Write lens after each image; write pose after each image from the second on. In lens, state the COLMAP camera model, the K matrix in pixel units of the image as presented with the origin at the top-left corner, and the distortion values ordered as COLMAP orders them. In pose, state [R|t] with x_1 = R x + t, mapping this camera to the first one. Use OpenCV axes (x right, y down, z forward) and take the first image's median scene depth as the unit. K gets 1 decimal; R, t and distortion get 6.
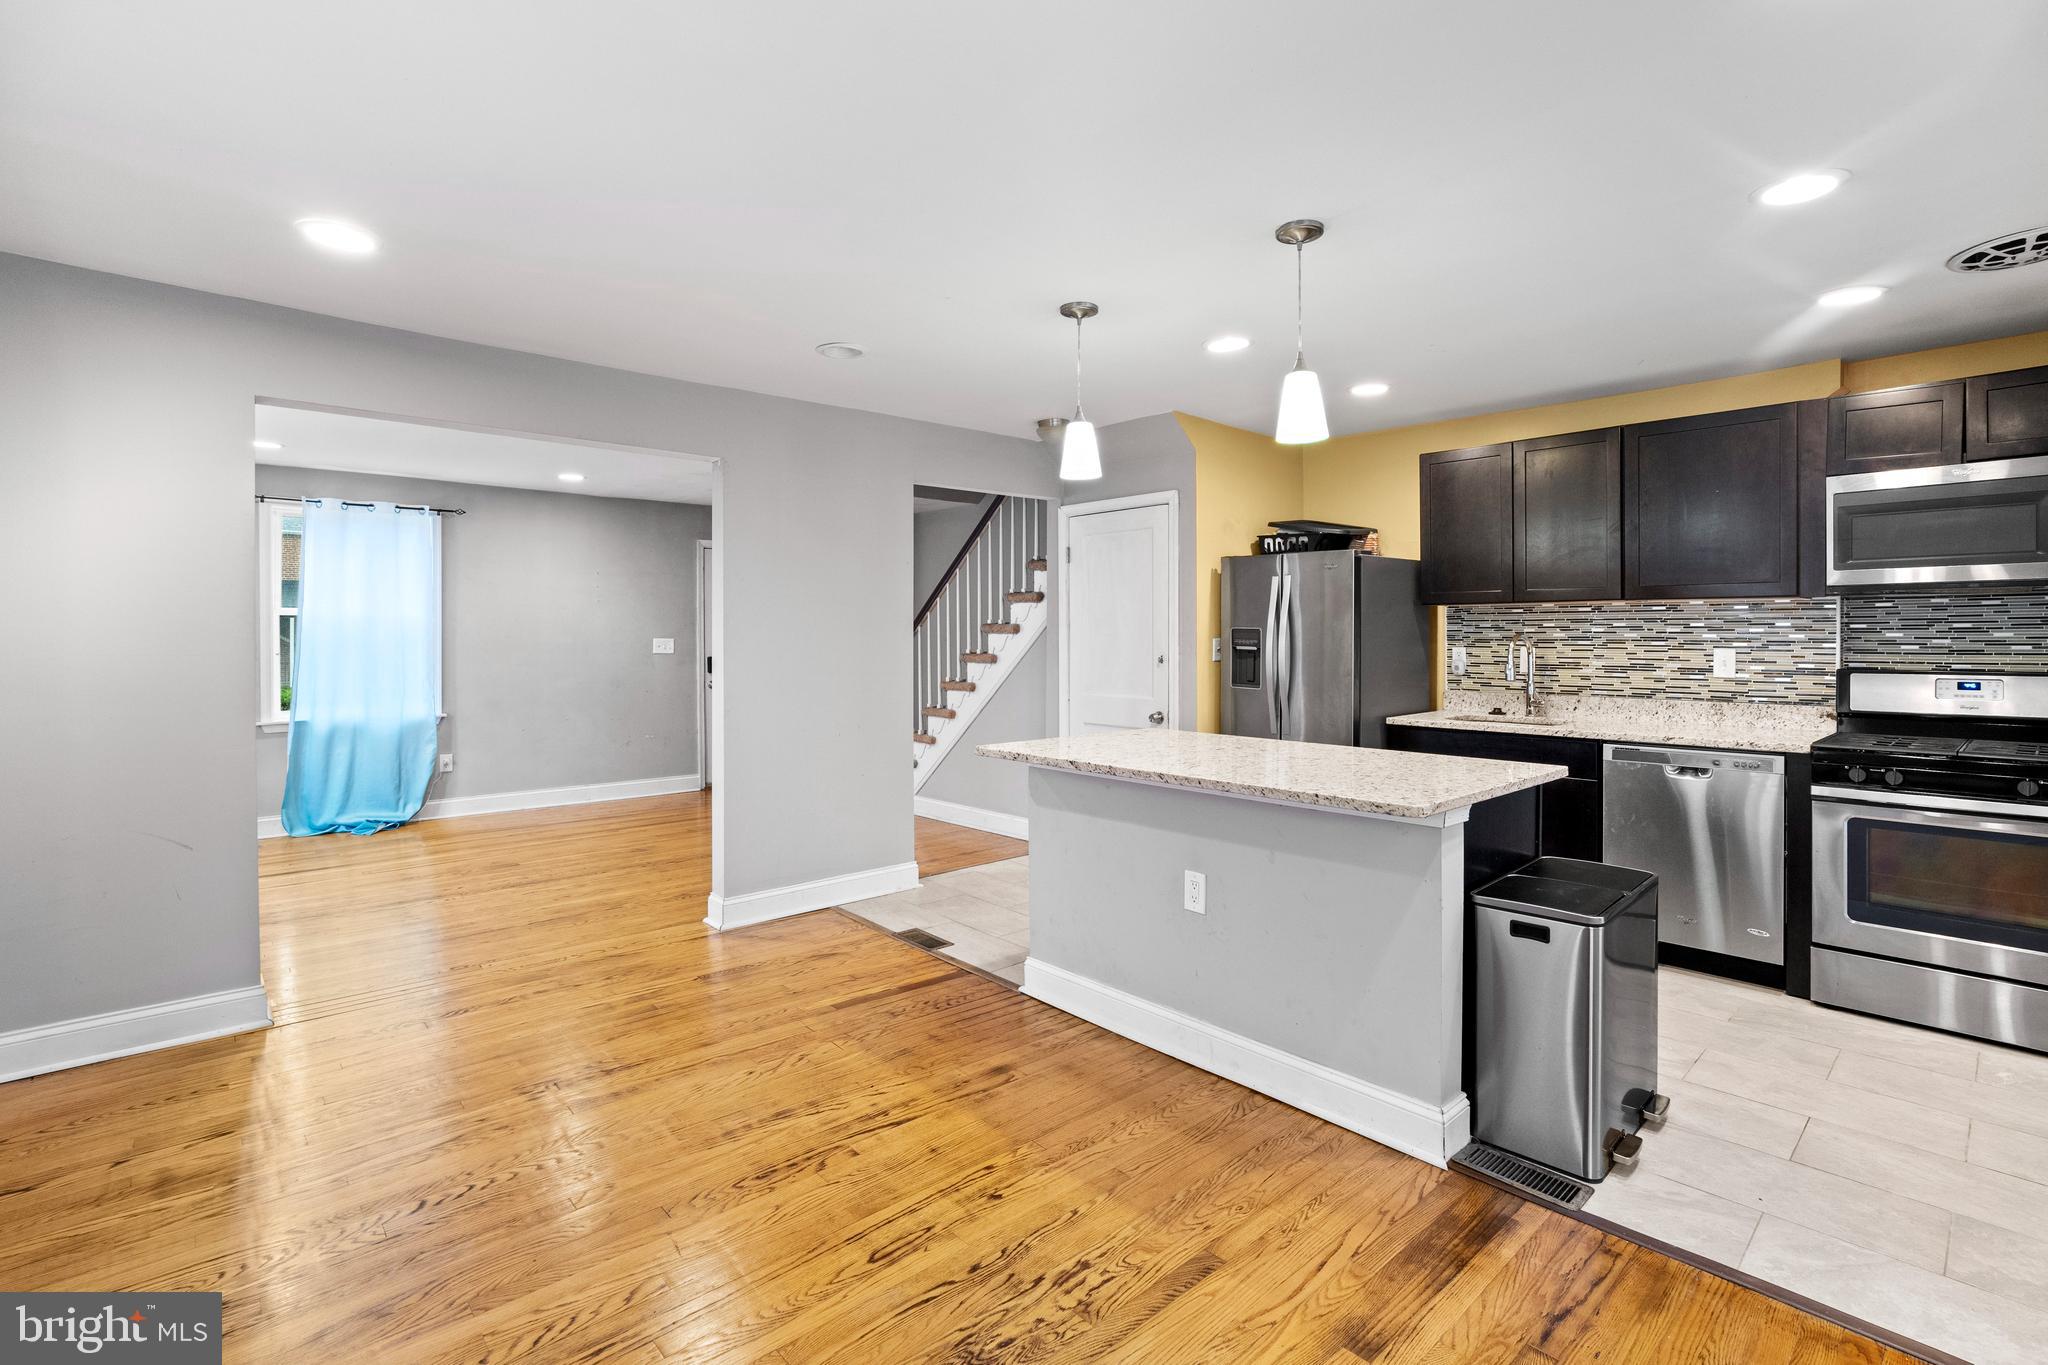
lens RADIAL K [[938.9, 0, 1033.0], [0, 938.9, 638.6], [0, 0, 1]] dist [-0.041780, 0.015001]
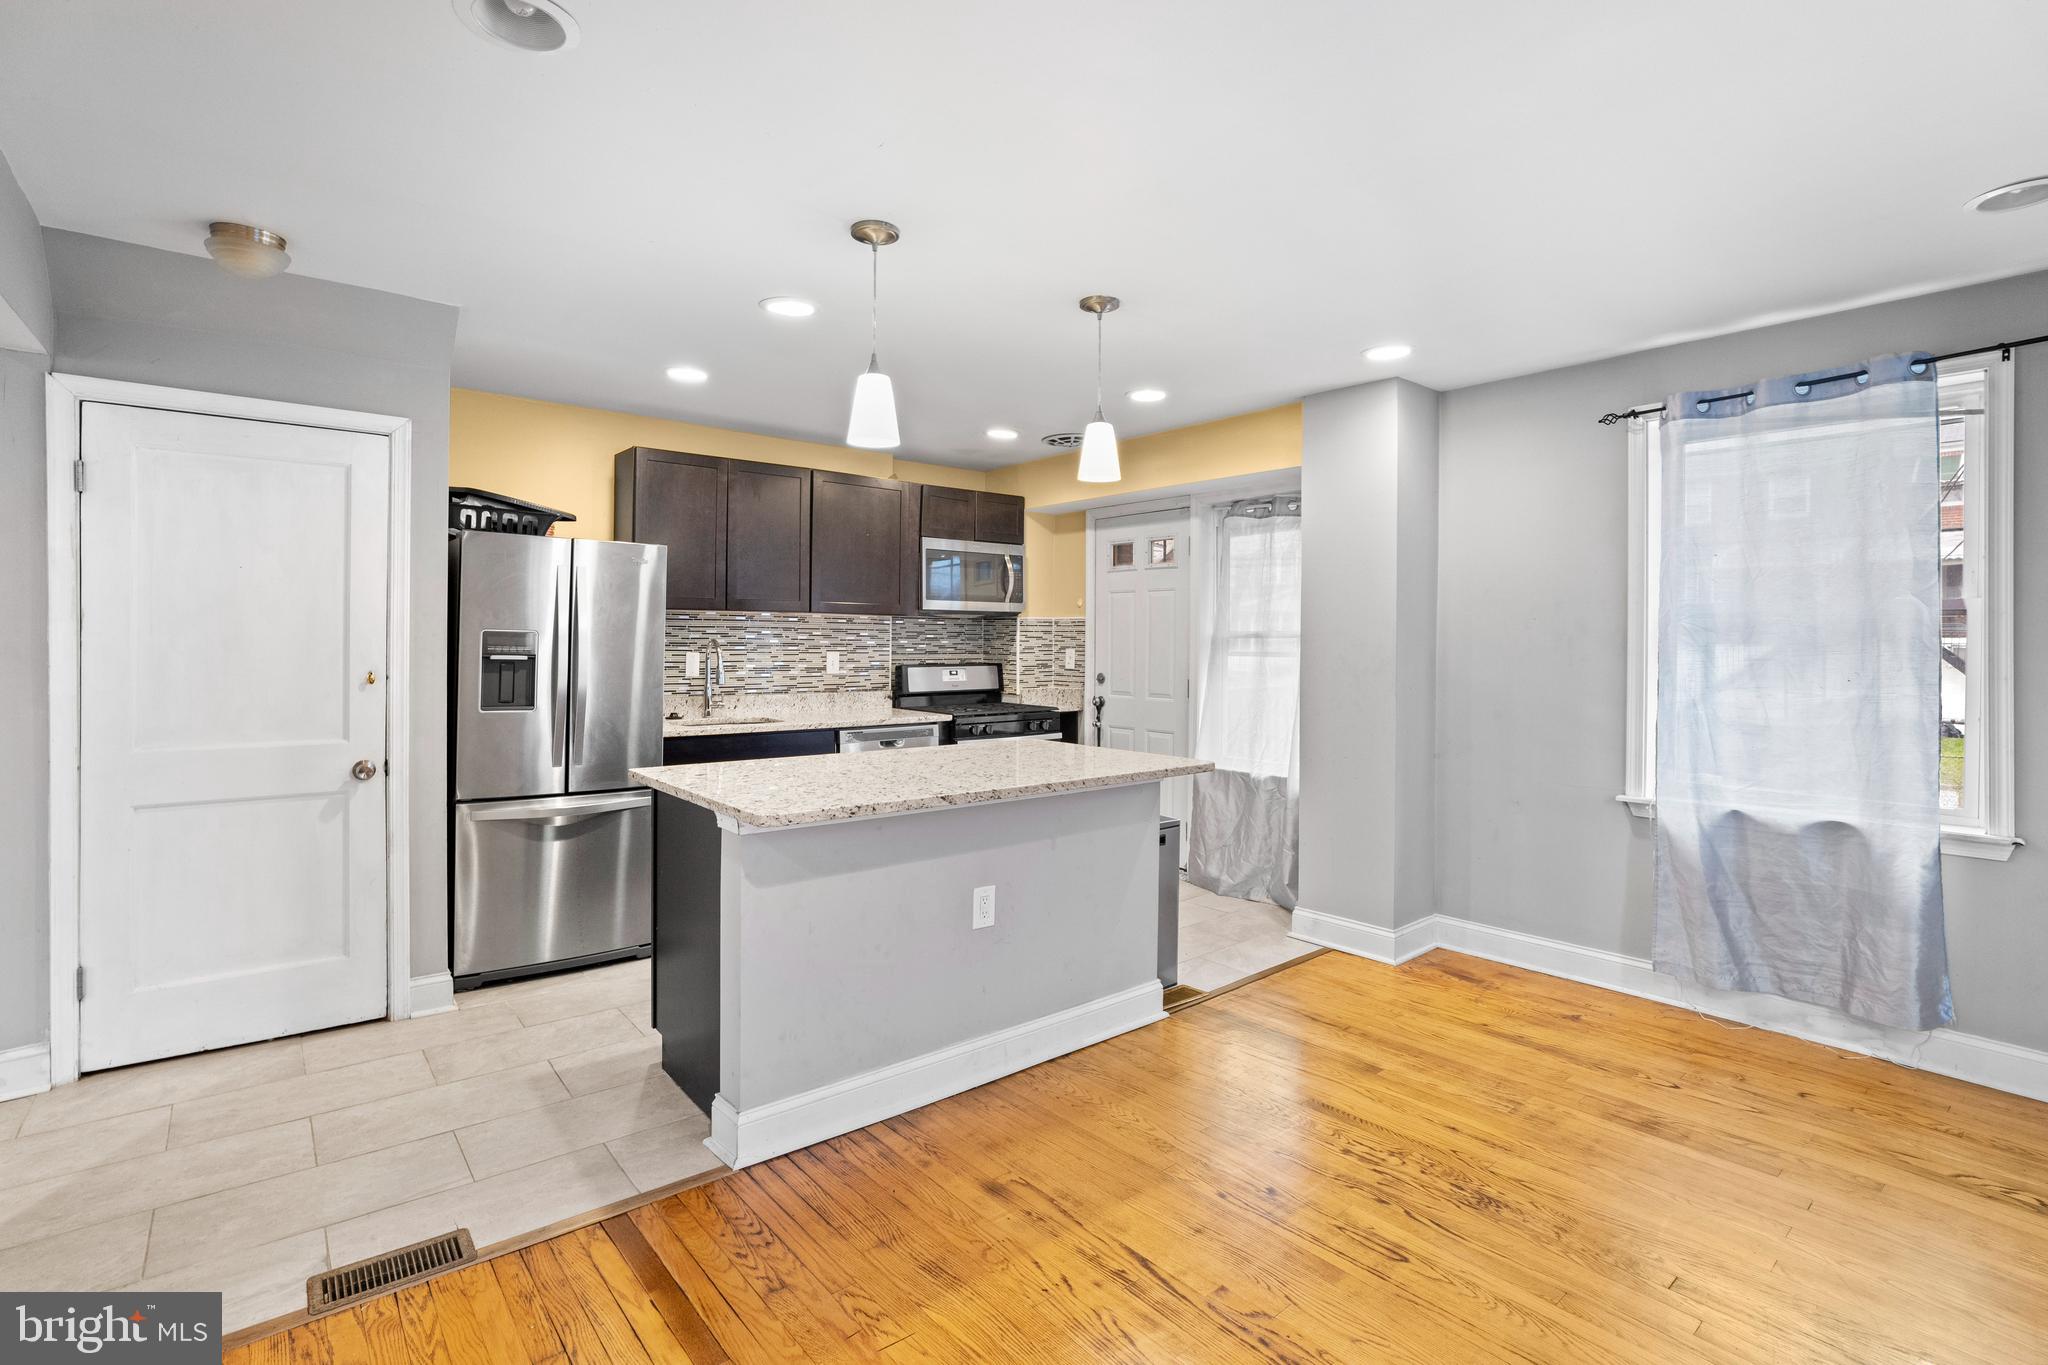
lens RADIAL K [[948.2, 0, 1021.4], [0, 948.2, 645.9], [0, 0, 1]] dist [-0.045135, 0.016921]
pose [[0.049752, -0.003988, 0.998754, -0.696960], [-0.003751, 0.999984, 0.004180, -0.005071], [-0.998755, -0.003954, 0.049736, 0.786115]]
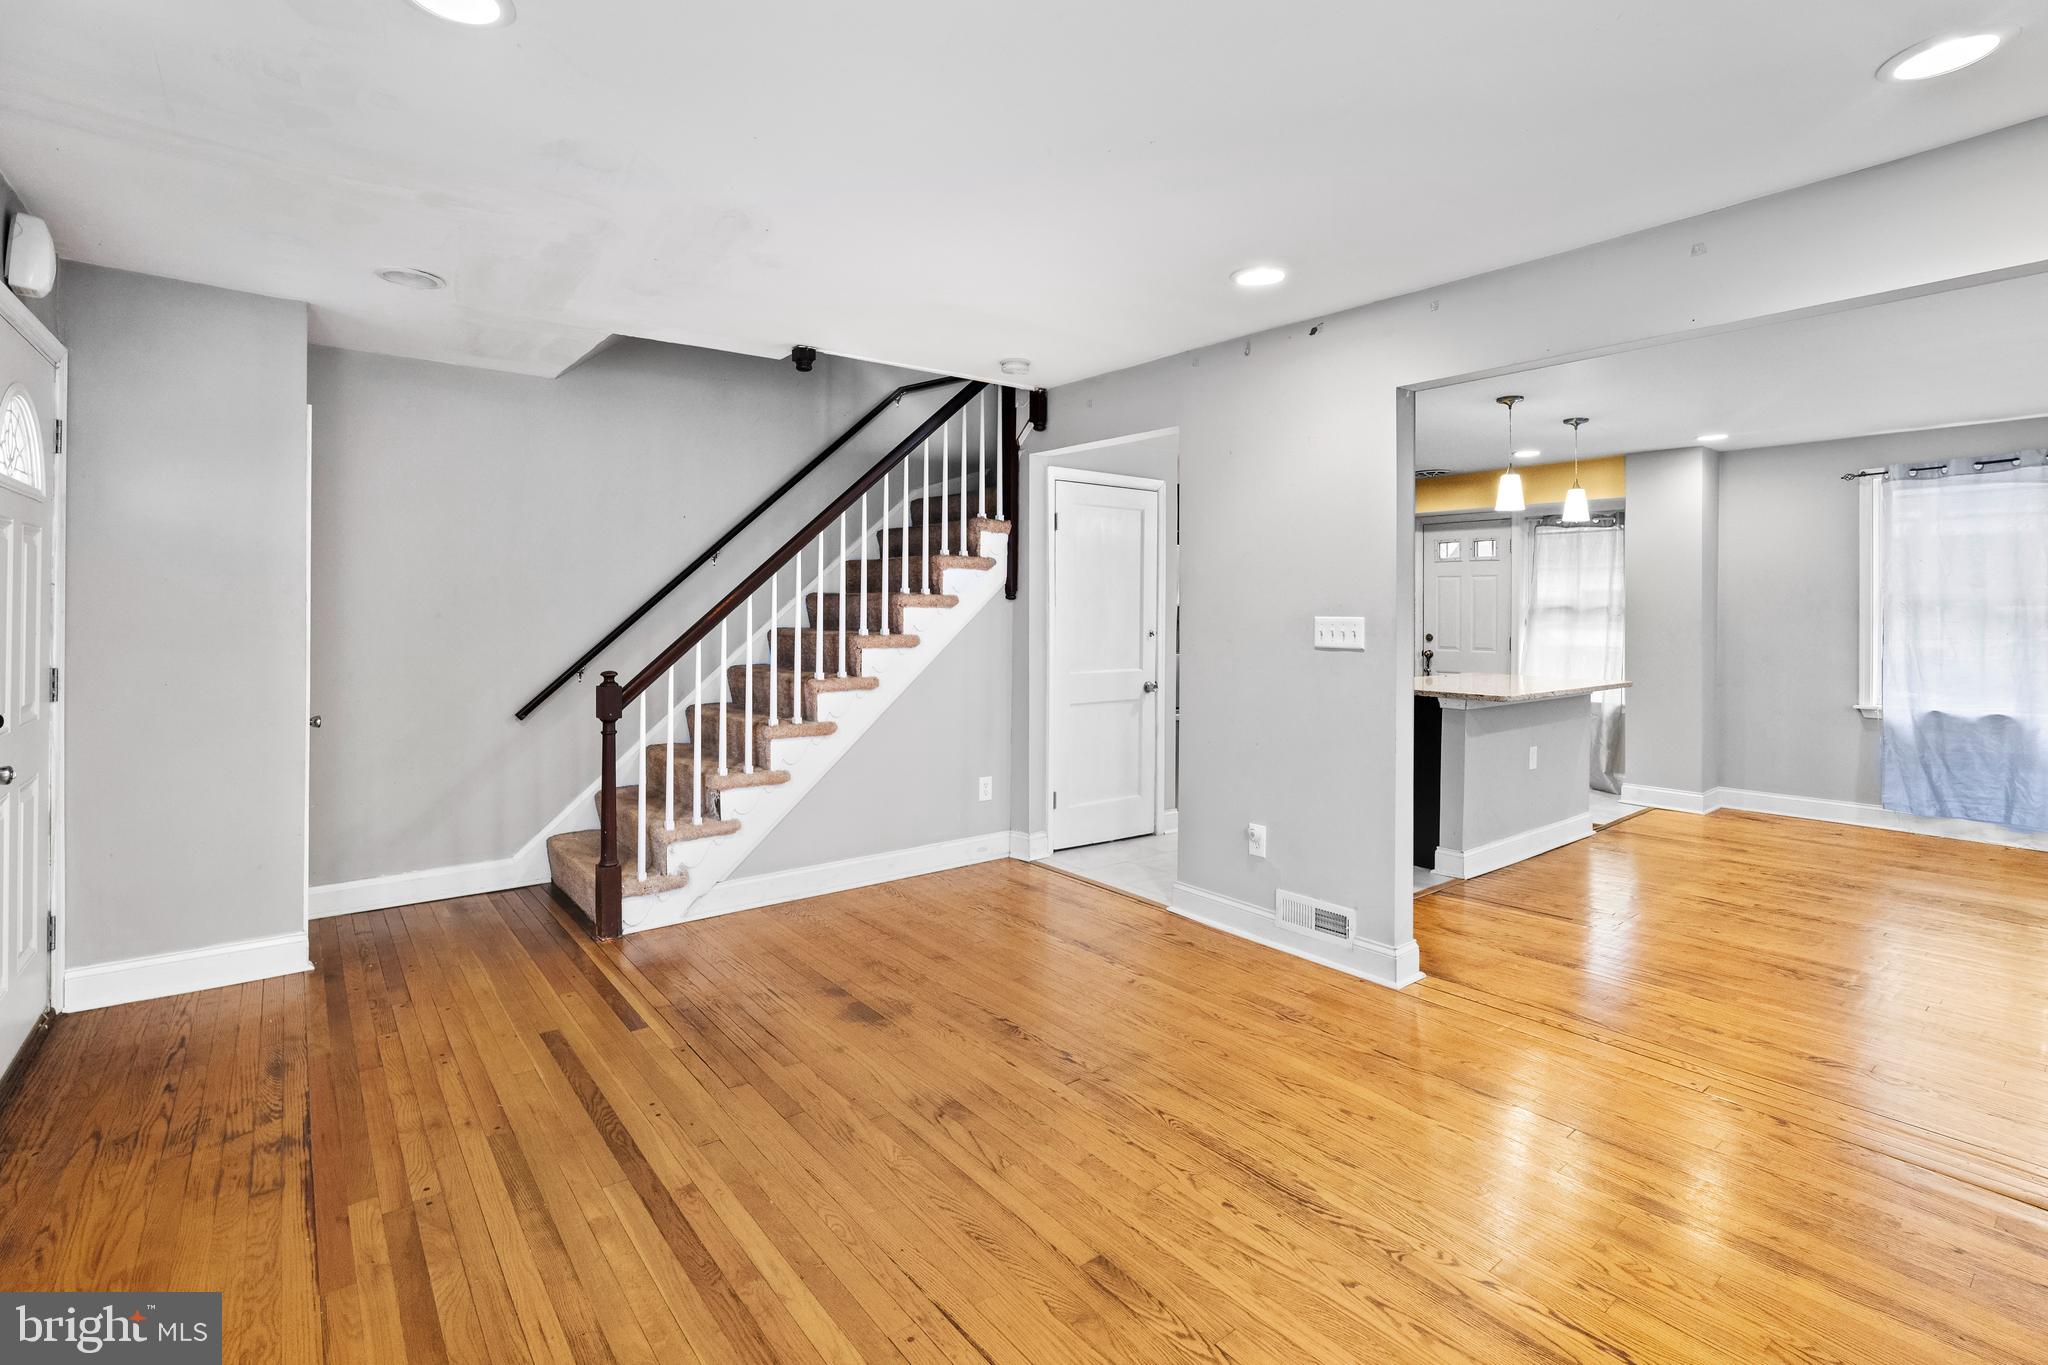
lens RADIAL K [[954.9, 0, 1063.6], [0, 954.9, 609.7], [0, 0, 1]] dist [0.000892, 0.001087]
pose [[0.034437, 0.001421, 0.999406, -1.441474], [-0.003577, 0.999993, -0.001299, -0.004435], [-0.999400, -0.003530, 0.034442, 1.575718]]
